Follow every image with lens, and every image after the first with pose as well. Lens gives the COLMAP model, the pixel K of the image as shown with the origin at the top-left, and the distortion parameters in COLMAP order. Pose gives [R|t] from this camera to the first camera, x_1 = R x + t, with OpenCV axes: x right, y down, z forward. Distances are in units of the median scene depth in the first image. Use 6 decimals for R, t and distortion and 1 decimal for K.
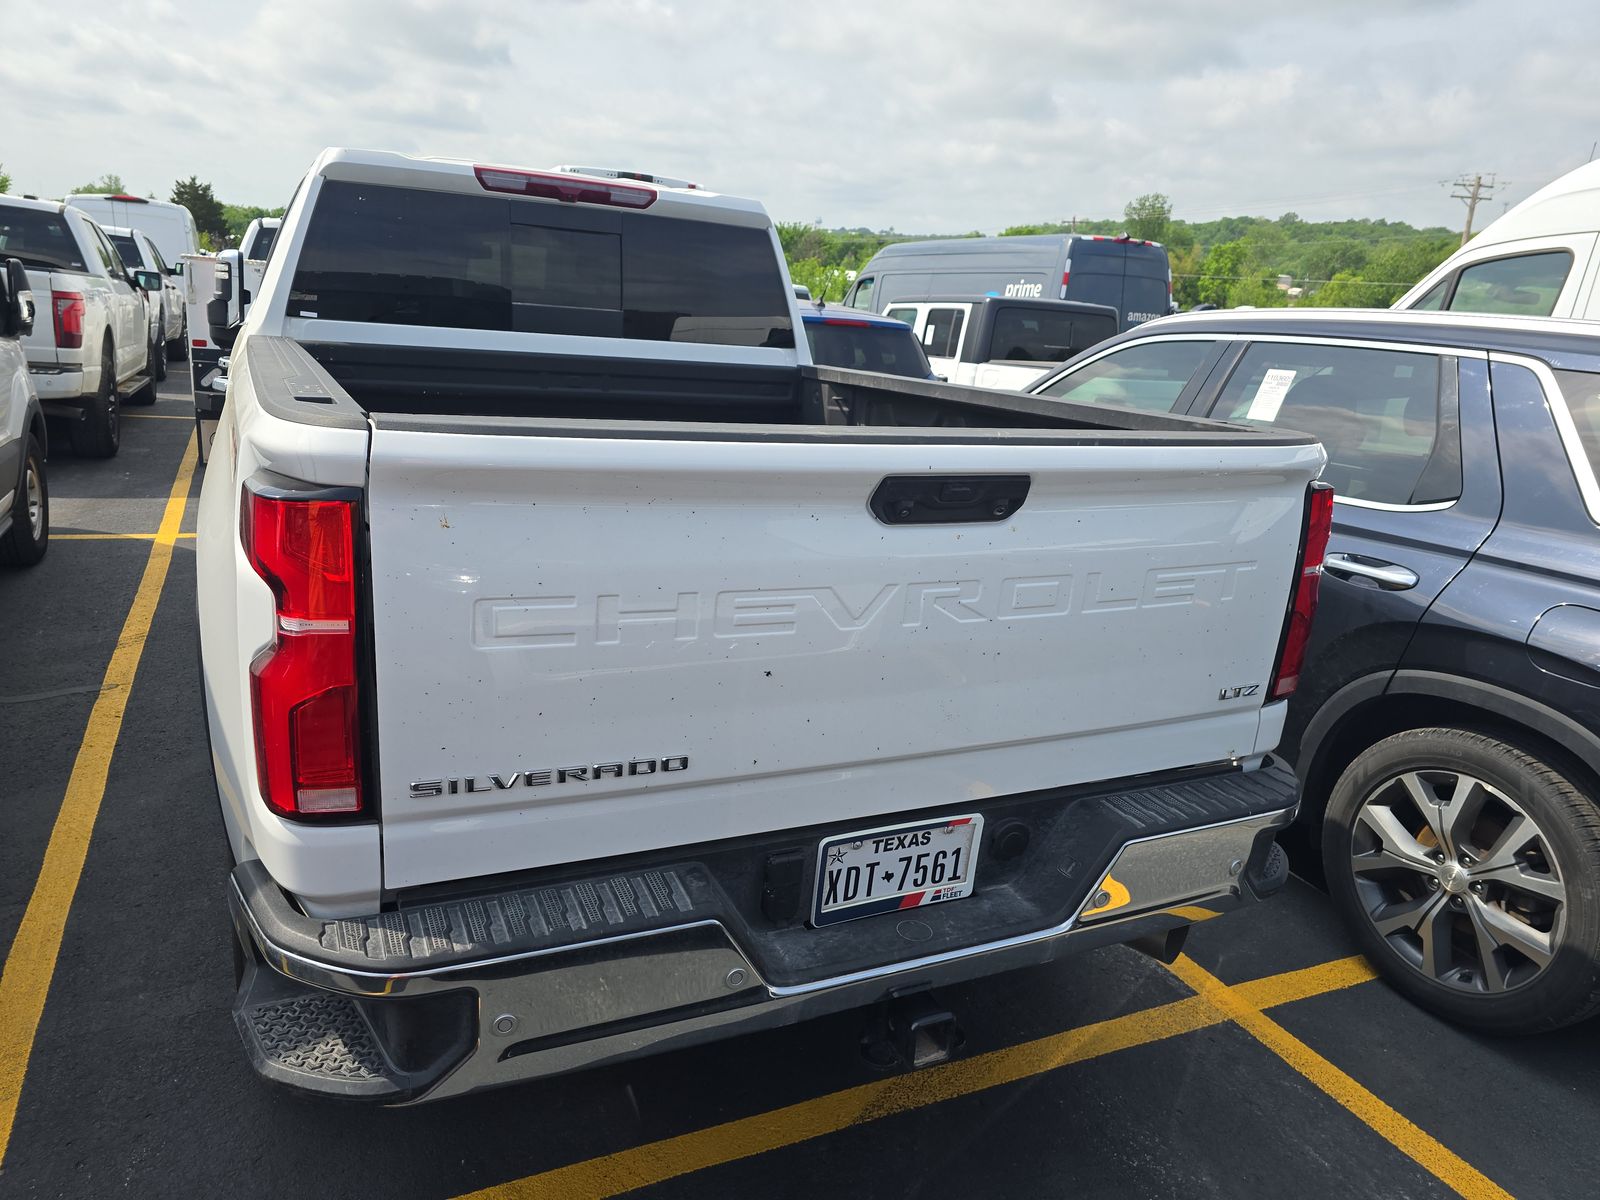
lens RADIAL K [[1070.7, 0, 799.1], [0, 1070.7, 585.9], [0, 0, 1]] dist [0.067149, -0.067988]
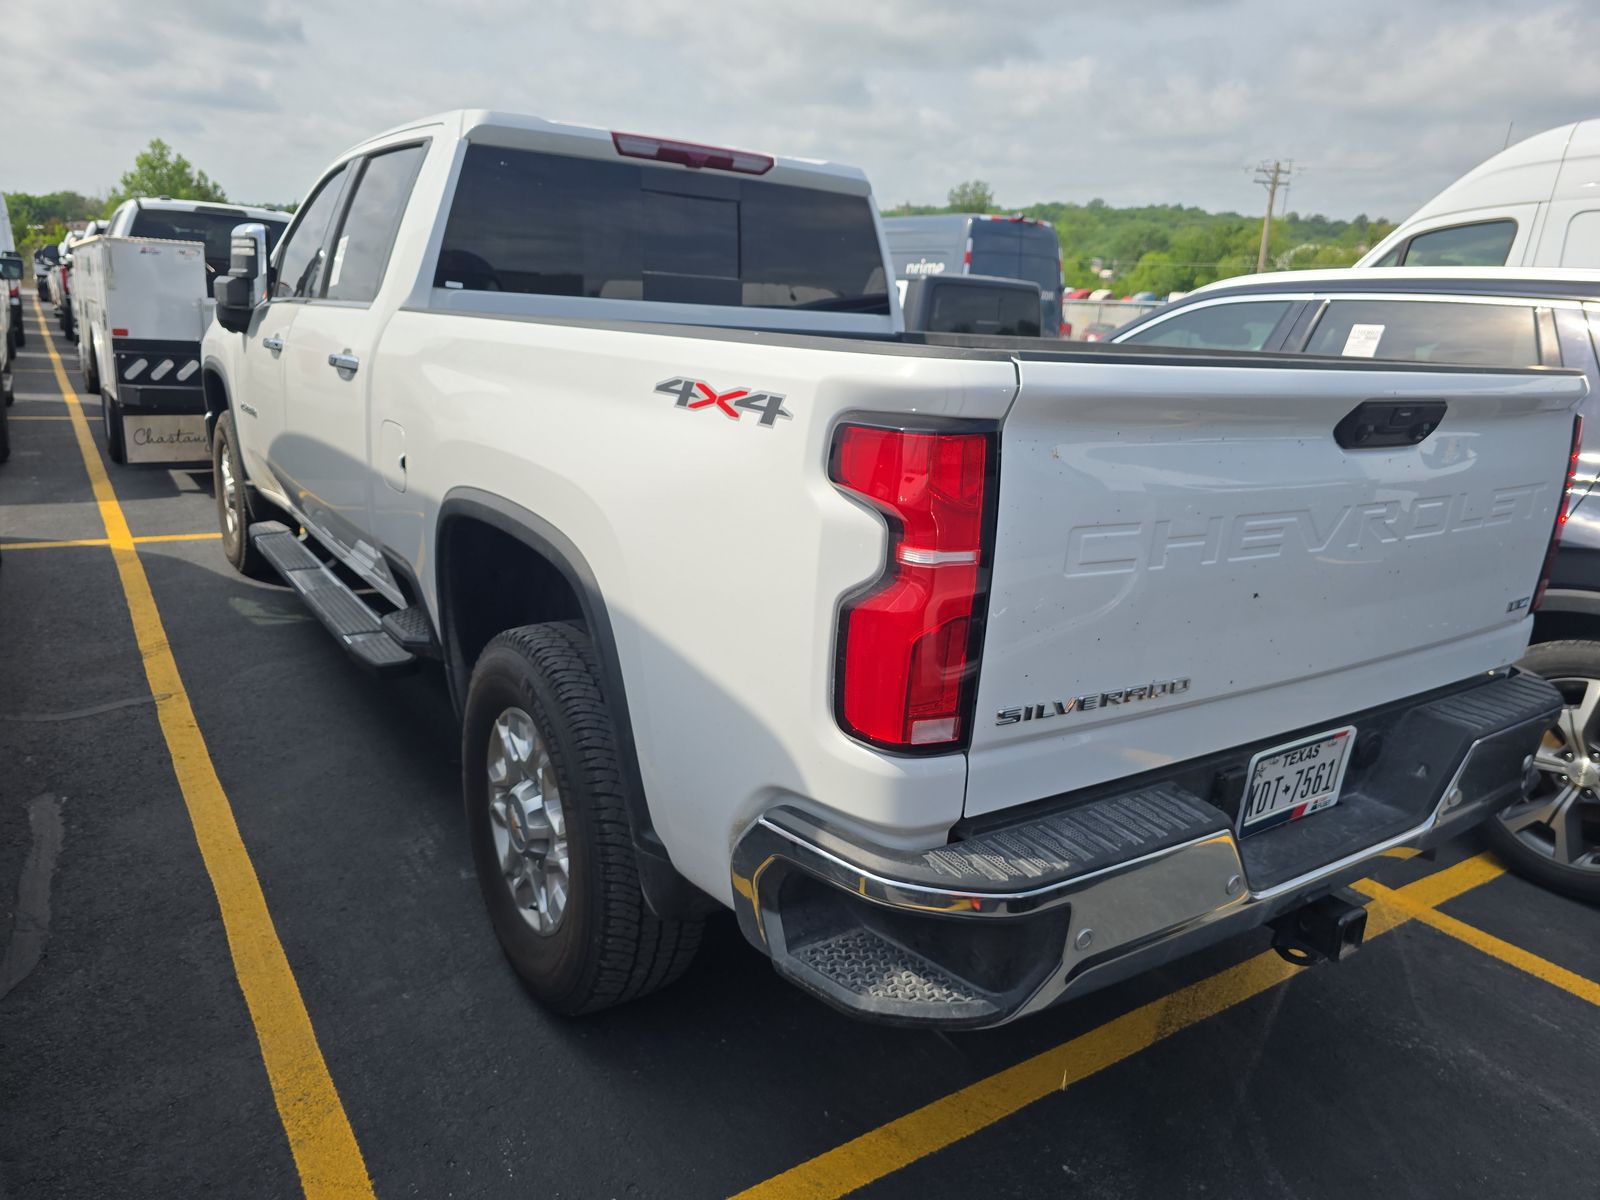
lens RADIAL K [[1079.1, 0, 803.9], [0, 1079.1, 585.6], [0, 0, 1]] dist [0.053321, -0.057863]
pose [[0.988605, -0.052259, 0.141170, -0.352847], [0.050785, 0.998611, 0.014028, 0.020084], [-0.141707, -0.006699, 0.989886, 0.004169]]
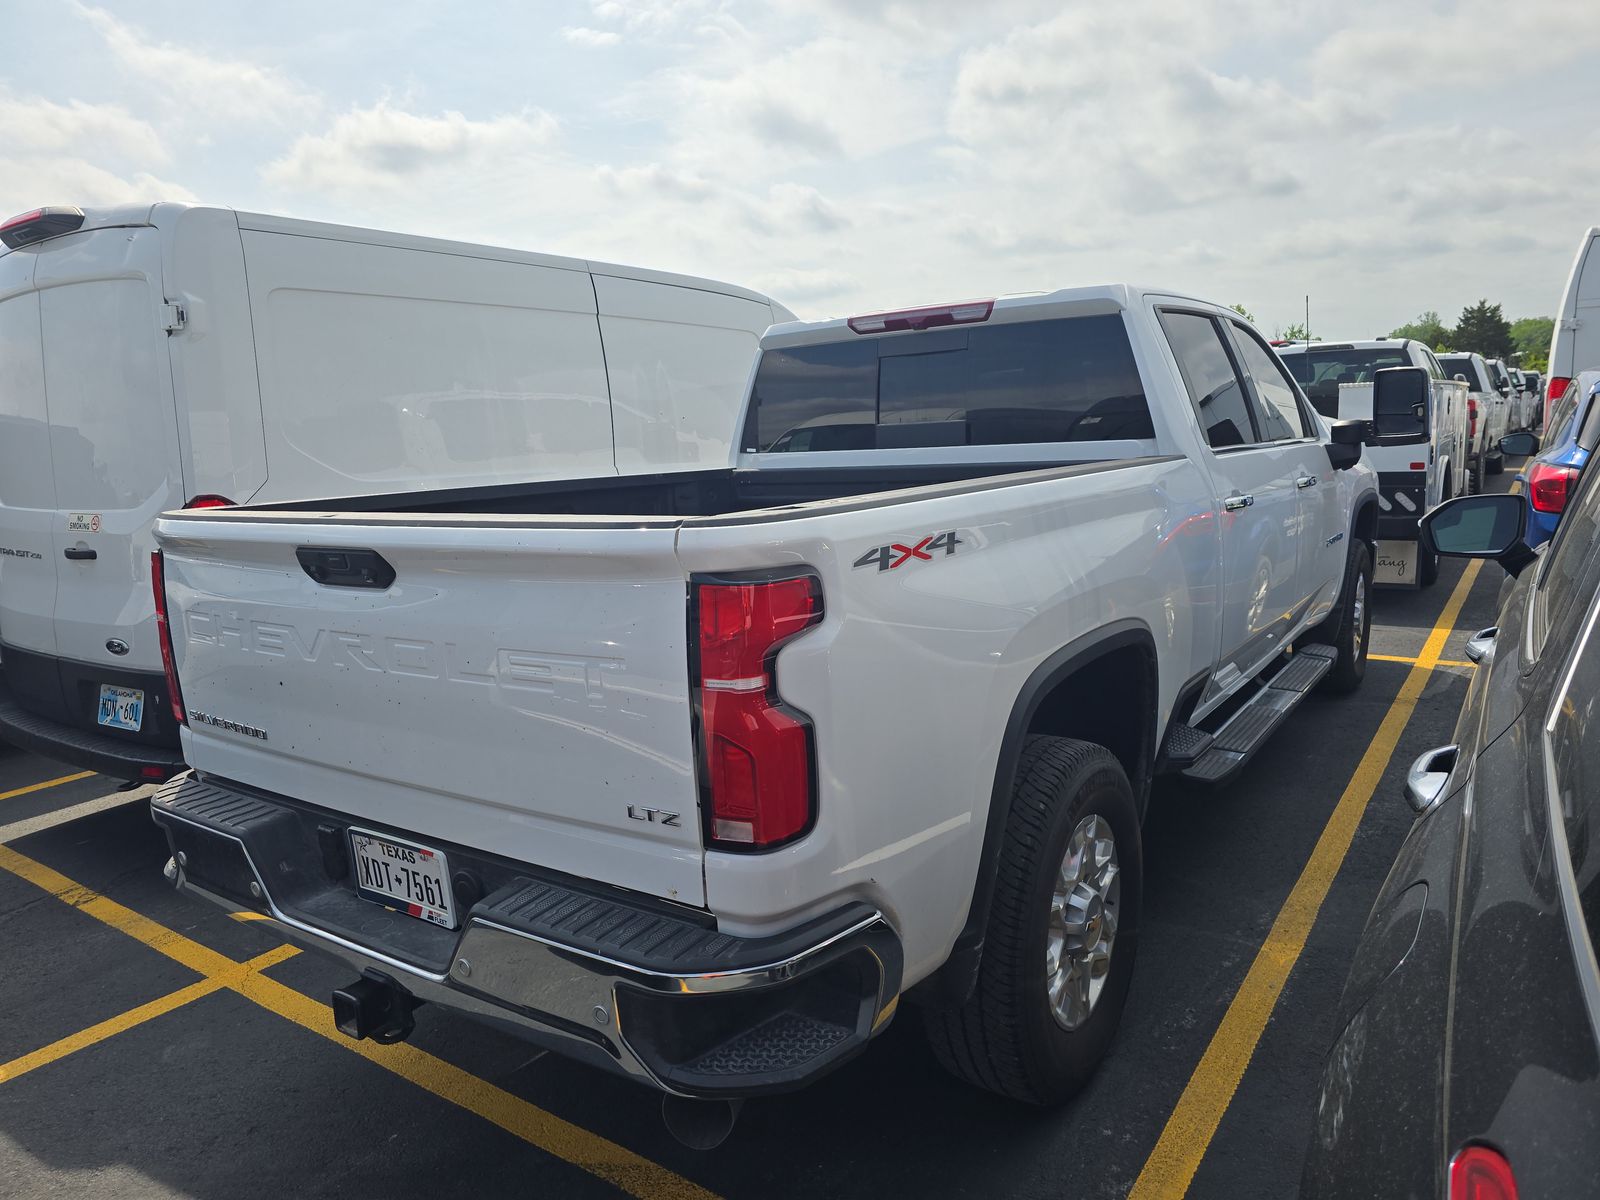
lens RADIAL K [[1122.1, 0, 803.2], [0, 1122.1, 566.1], [0, 0, 1]] dist [-0.001516, -0.001367]
pose [[0.480642, 0.013892, -0.876807, 0.943958], [-0.130976, 0.989796, -0.056116, -0.047671], [0.867081, 0.141812, 0.477557, 0.494106]]
